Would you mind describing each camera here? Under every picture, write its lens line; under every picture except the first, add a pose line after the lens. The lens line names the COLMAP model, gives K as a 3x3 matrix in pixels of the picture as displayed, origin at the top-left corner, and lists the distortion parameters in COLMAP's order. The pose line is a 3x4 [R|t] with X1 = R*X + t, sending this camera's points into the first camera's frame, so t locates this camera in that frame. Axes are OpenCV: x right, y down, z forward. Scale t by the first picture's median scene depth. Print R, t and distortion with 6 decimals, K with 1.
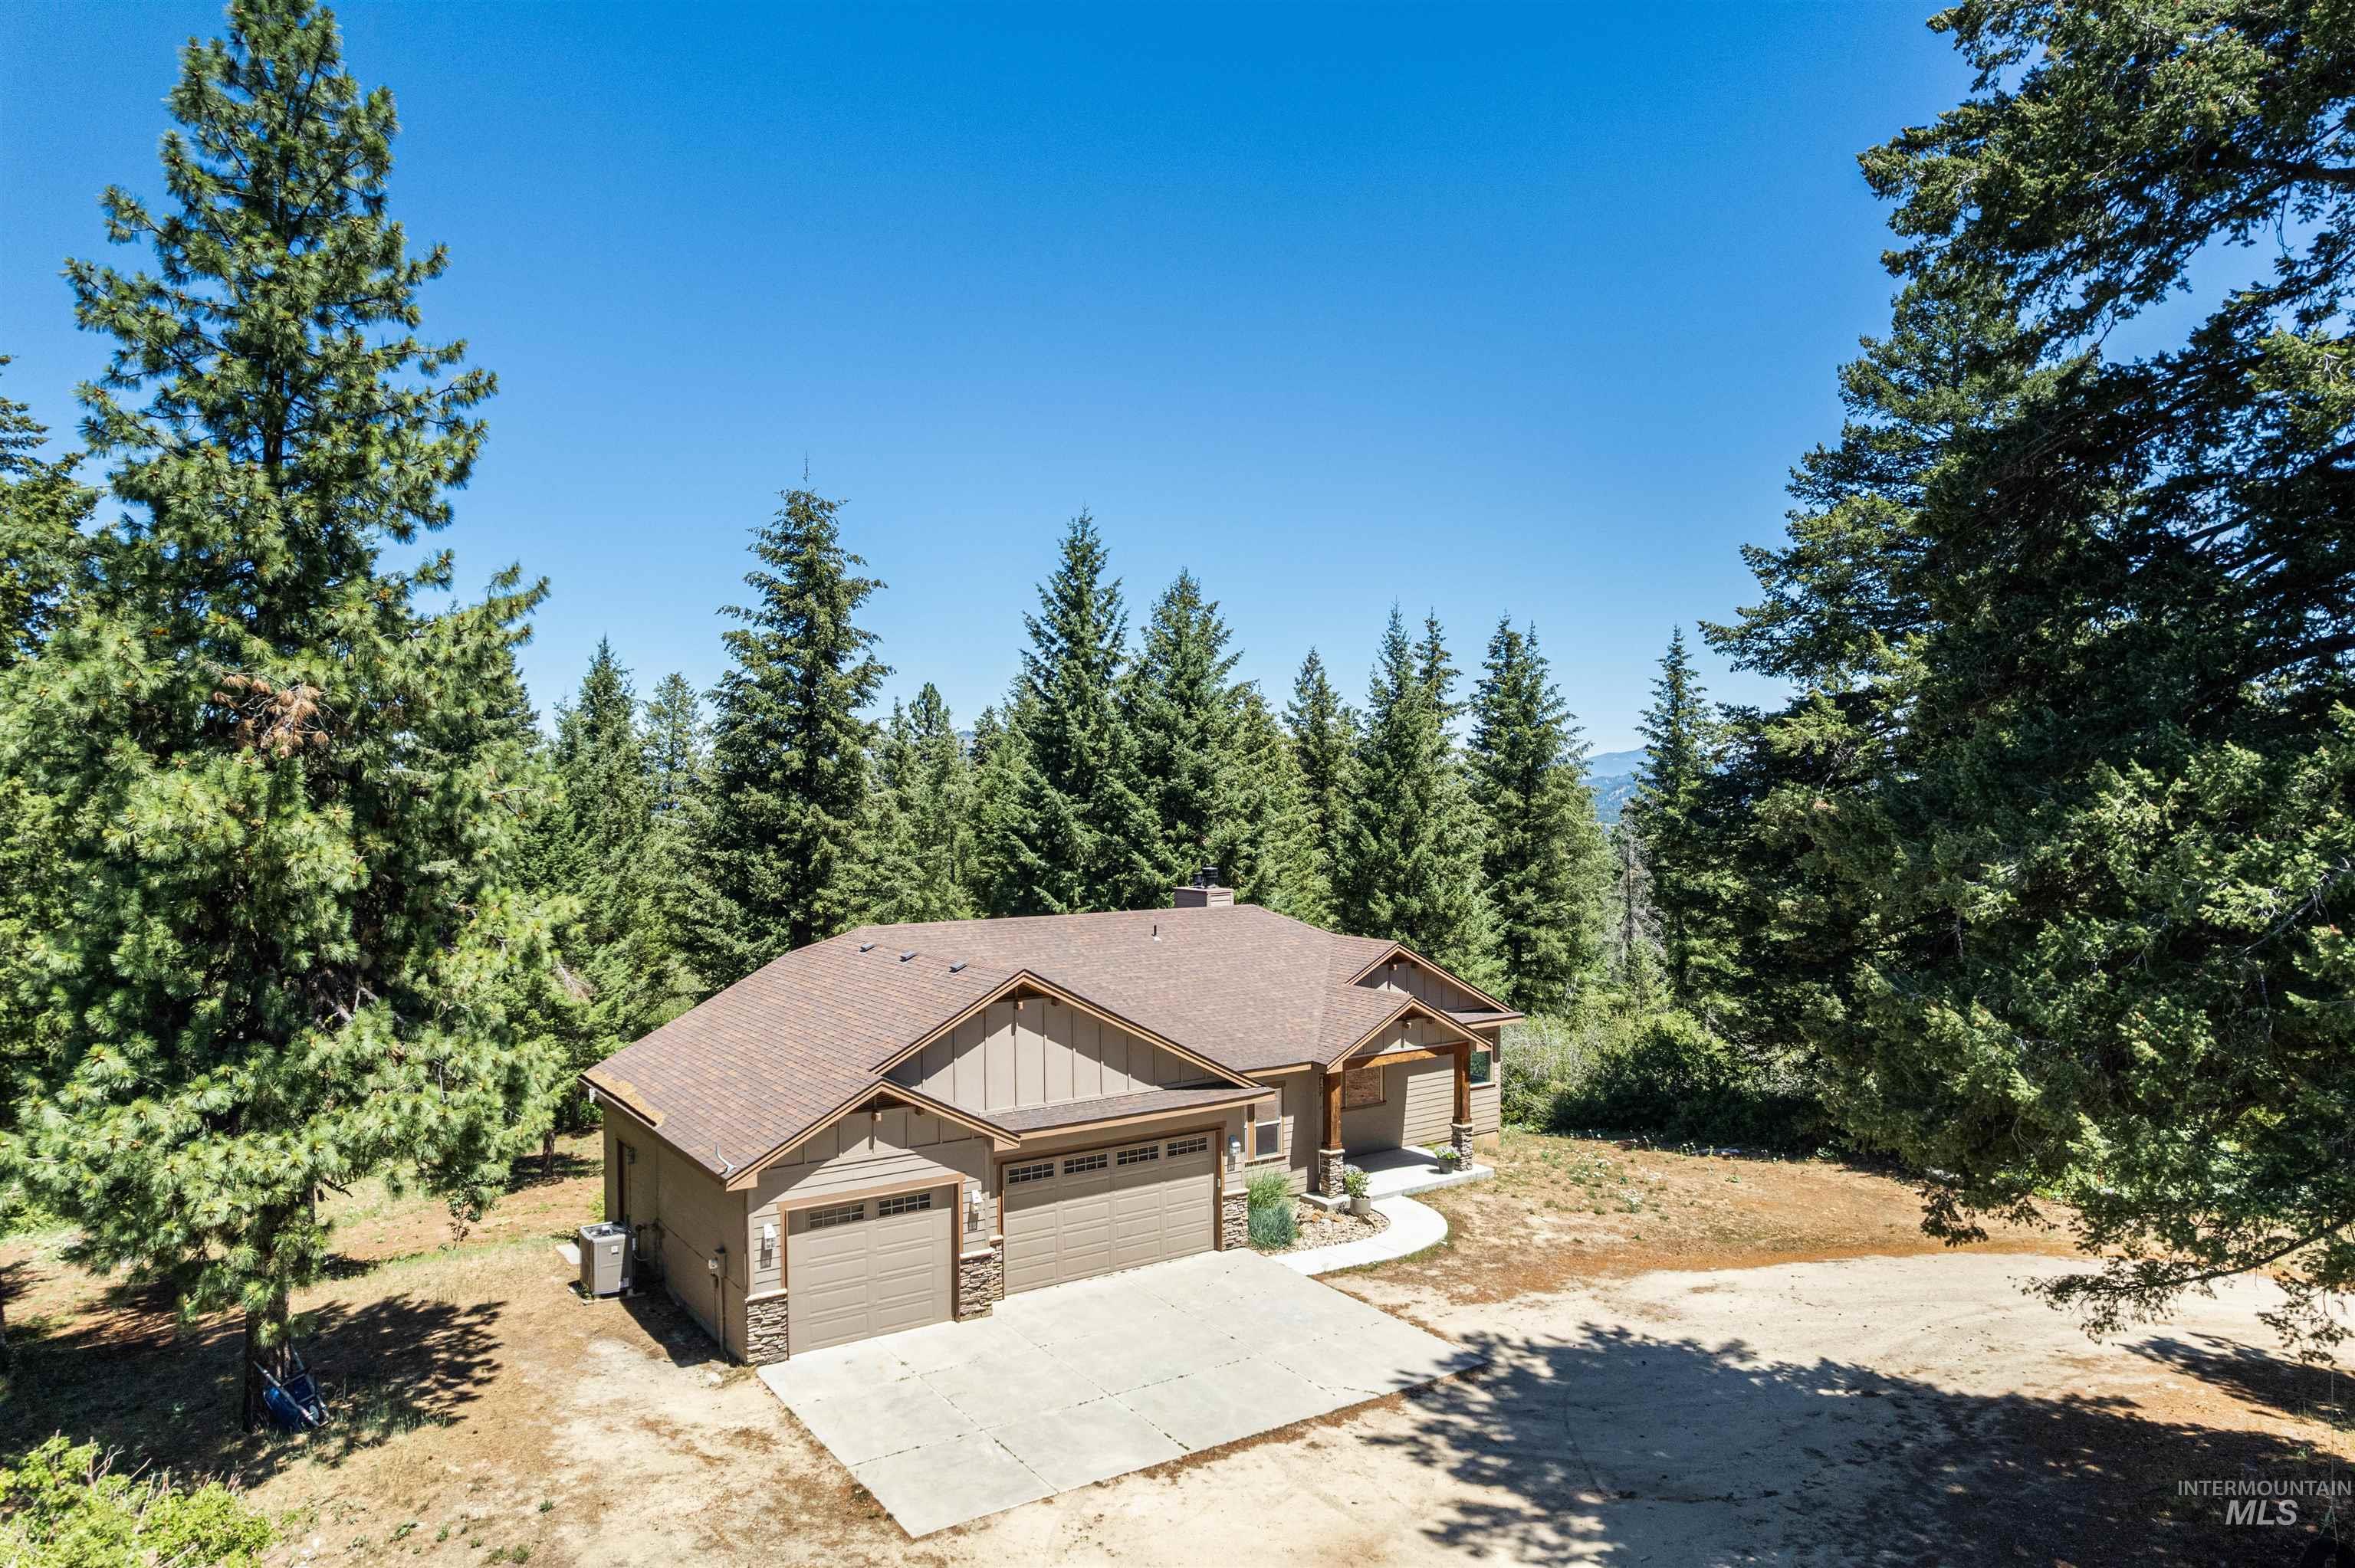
lens RADIAL K [[1502.1, 0, 1177.5], [0, 1502.1, 784.0], [0, 0, 1]] dist [-0.074307, 0.053314]
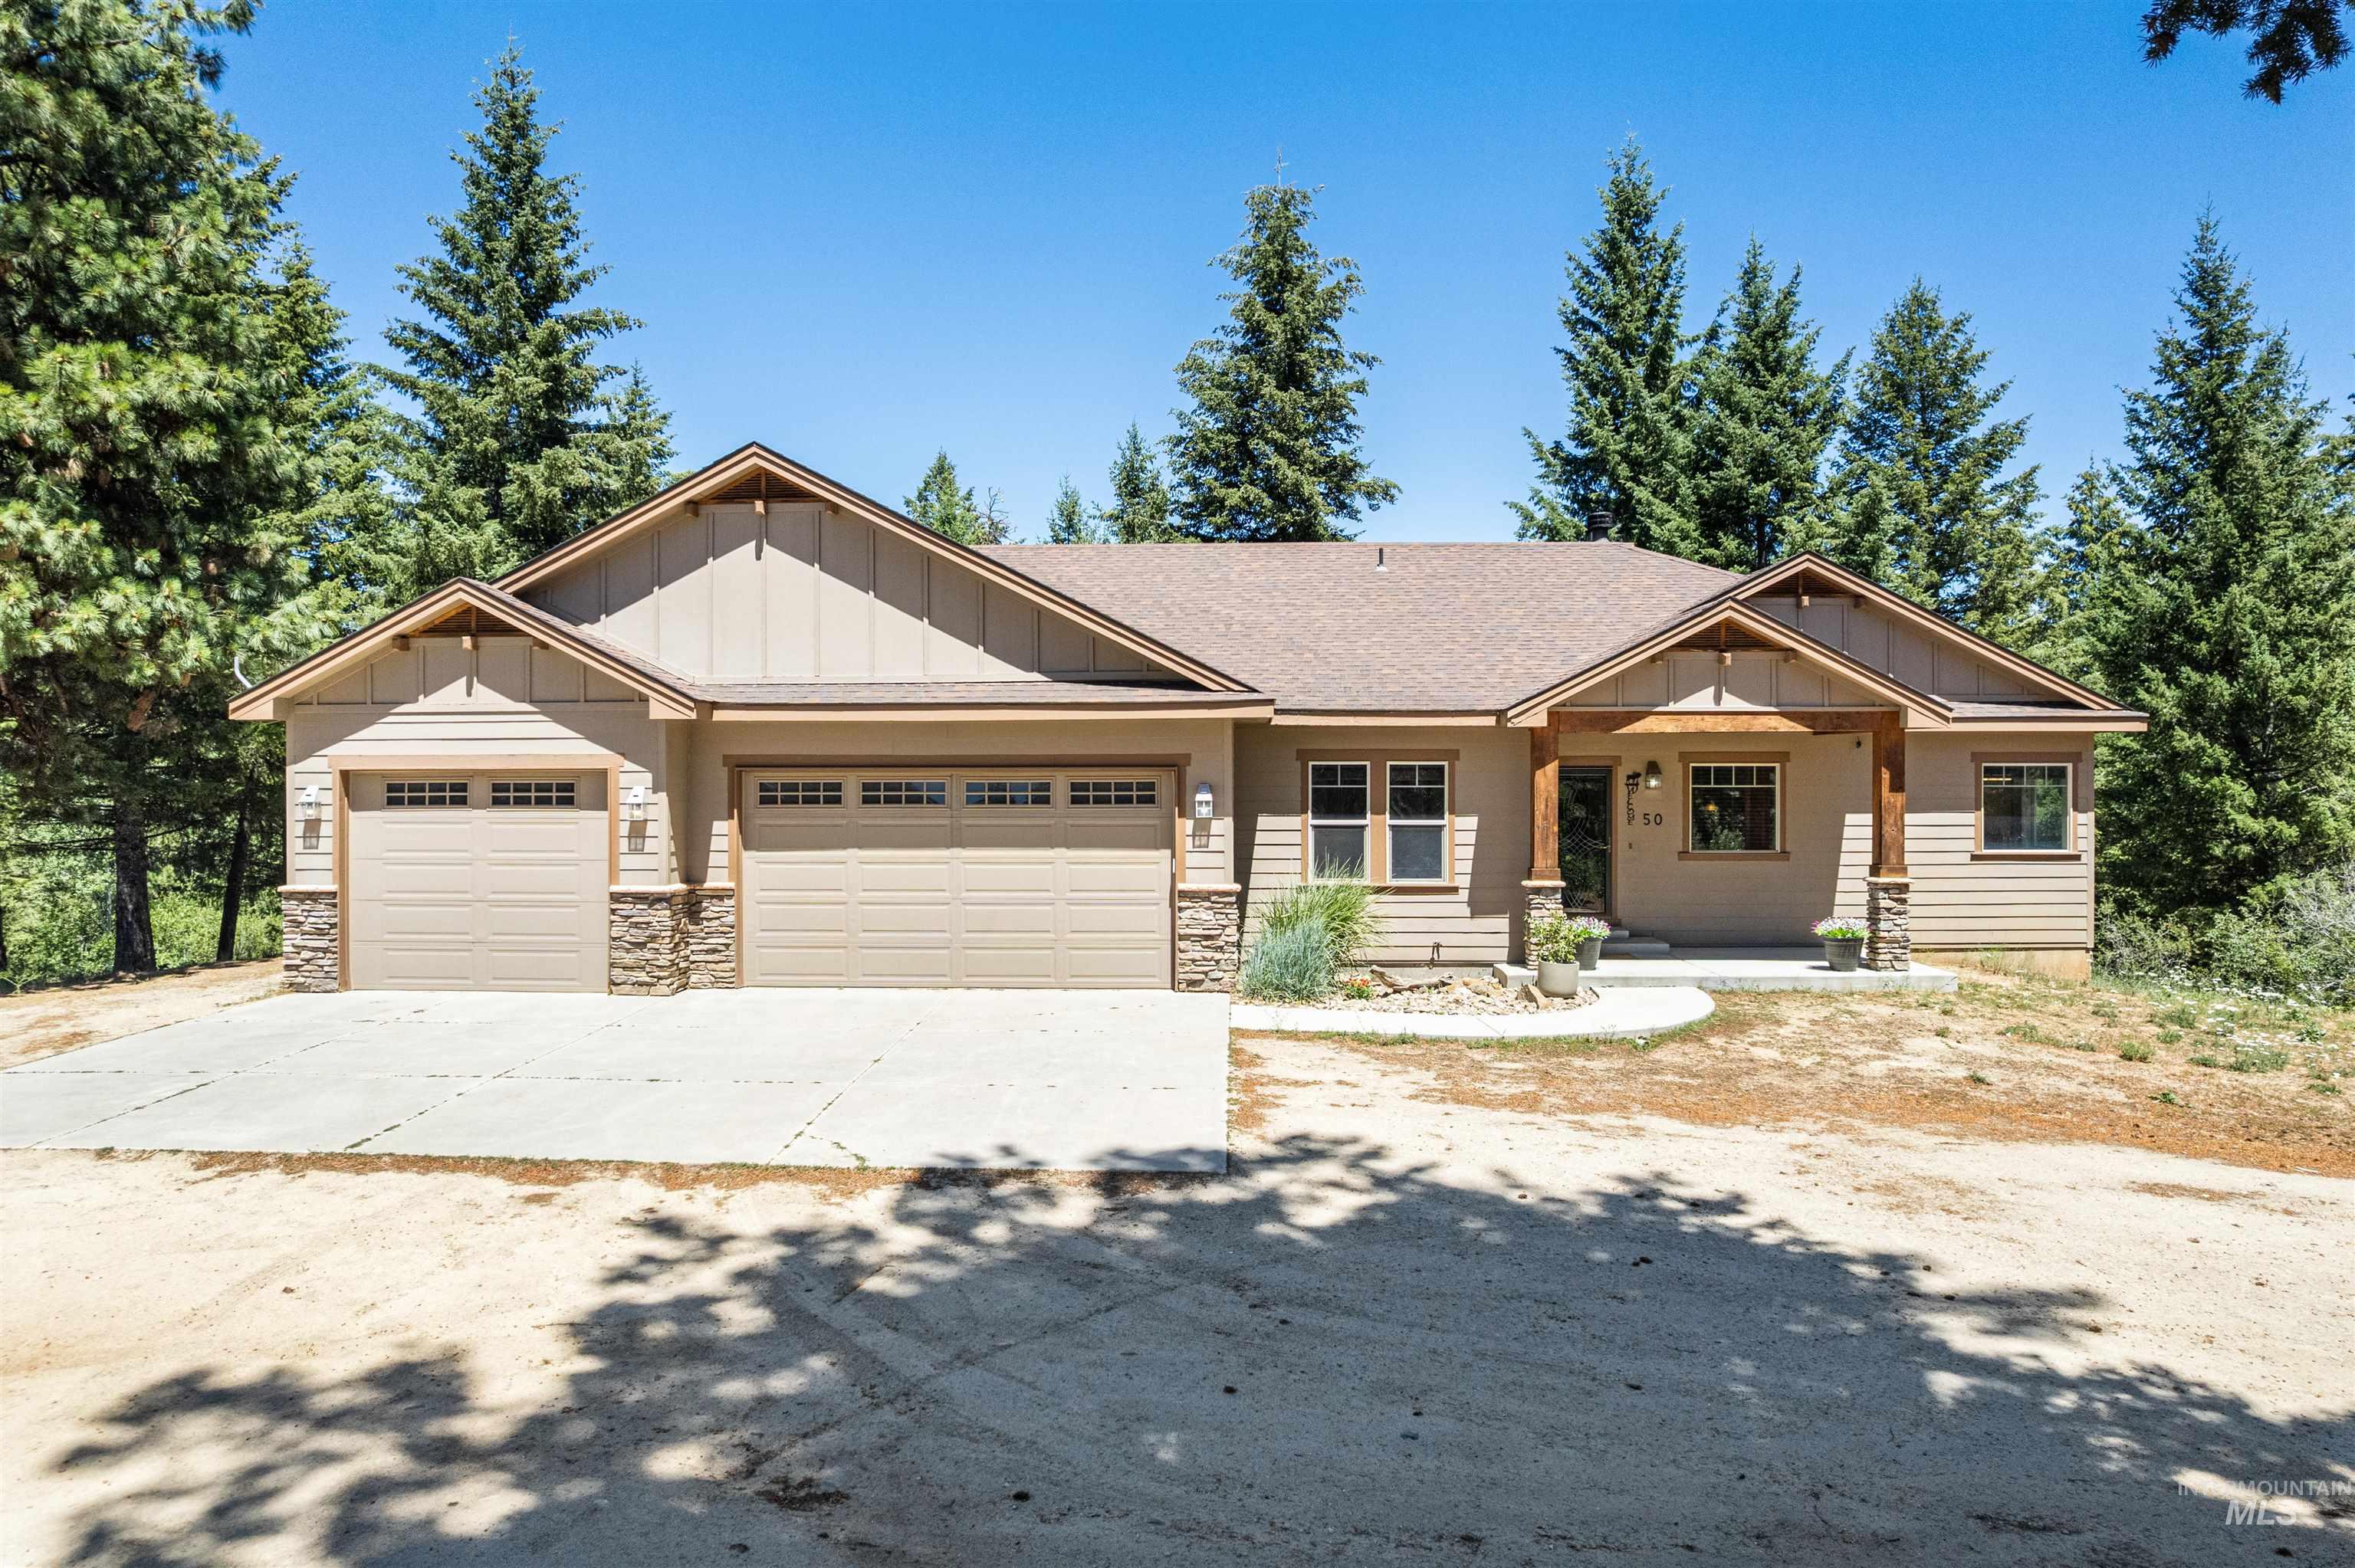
lens RADIAL K [[1502.1, 0, 1177.5], [0, 1502.1, 784.0], [0, 0, 1]] dist [-0.074307, 0.053314]
pose [[0.792768, -0.001452, -0.609522, 0.419700], [0.000520, 0.999998, -0.001706, 0.272823], [0.609524, 0.001036, 0.792767, 0.645181]]
